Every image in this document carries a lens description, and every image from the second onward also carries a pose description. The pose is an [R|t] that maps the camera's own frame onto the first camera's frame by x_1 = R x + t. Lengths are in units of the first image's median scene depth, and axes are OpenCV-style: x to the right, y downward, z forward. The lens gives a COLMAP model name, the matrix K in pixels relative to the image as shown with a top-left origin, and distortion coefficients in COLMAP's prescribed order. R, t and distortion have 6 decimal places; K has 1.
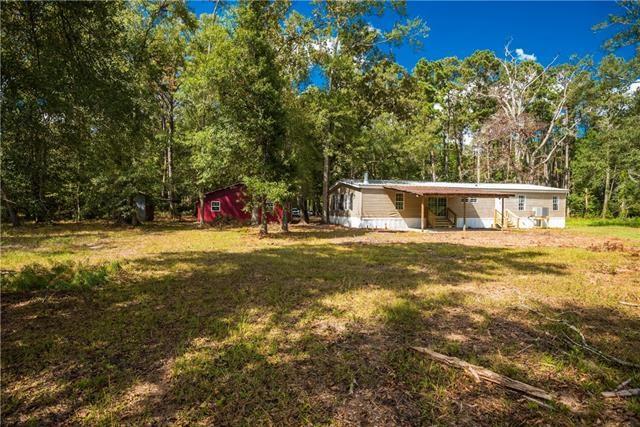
lens RADIAL K [[299.8, 0, 320.5], [0, 299.8, 212.4], [0, 0, 1]] dist [-0.005219, -0.000621]
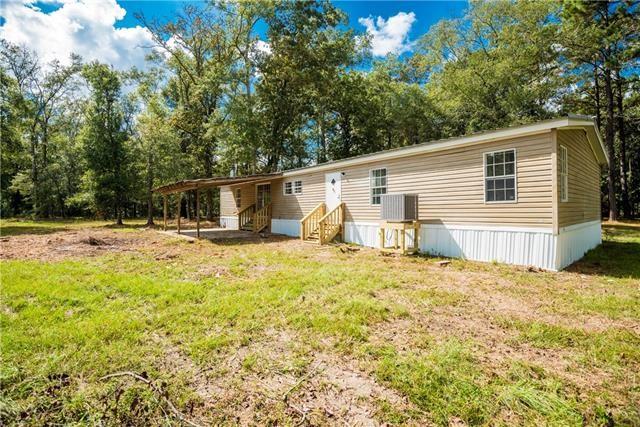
lens RADIAL K [[299.8, 0, 319.9], [0, 299.8, 213.1], [0, 0, 1]] dist [-0.005219, -0.000621]
pose [[0.429564, -0.000180, -0.903036, 1.105007], [-0.003132, 0.999994, -0.001689, 0.006709], [0.903031, 0.003554, 0.429561, 0.808466]]
